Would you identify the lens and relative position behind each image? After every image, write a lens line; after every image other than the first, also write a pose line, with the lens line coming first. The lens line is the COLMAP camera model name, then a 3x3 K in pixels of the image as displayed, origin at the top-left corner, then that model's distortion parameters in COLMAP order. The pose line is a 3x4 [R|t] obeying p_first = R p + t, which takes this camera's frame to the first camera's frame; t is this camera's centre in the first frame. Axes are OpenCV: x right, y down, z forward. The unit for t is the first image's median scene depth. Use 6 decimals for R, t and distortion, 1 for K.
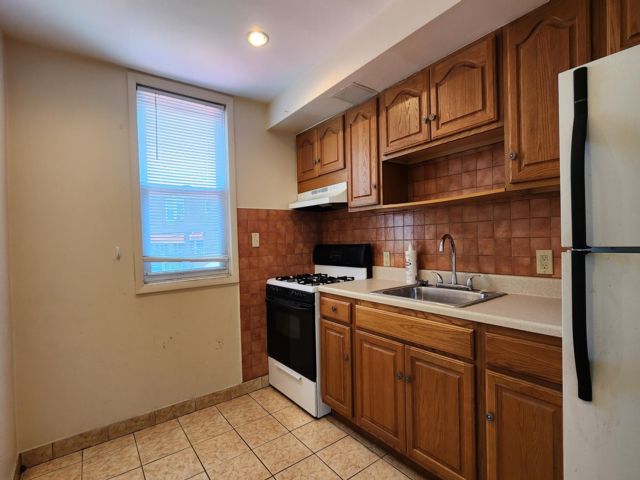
lens RADIAL K [[310.9, 0, 320.7], [0, 310.9, 242.9], [0, 0, 1]] dist [0.000763, -0.000408]
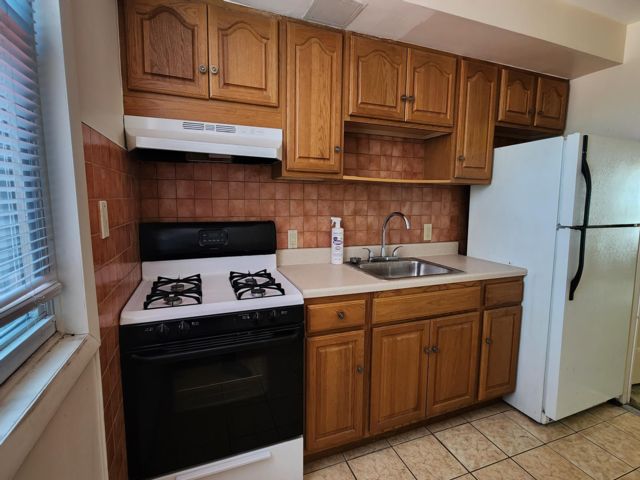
lens RADIAL K [[310.9, 0, 320.3], [0, 310.9, 235.4], [0, 0, 1]] dist [0.000763, -0.000408]
pose [[0.275664, -0.079907, 0.957927, -0.681667], [-0.011925, 0.996178, 0.086529, -0.036195], [-0.961180, -0.035277, 0.273657, 0.901372]]
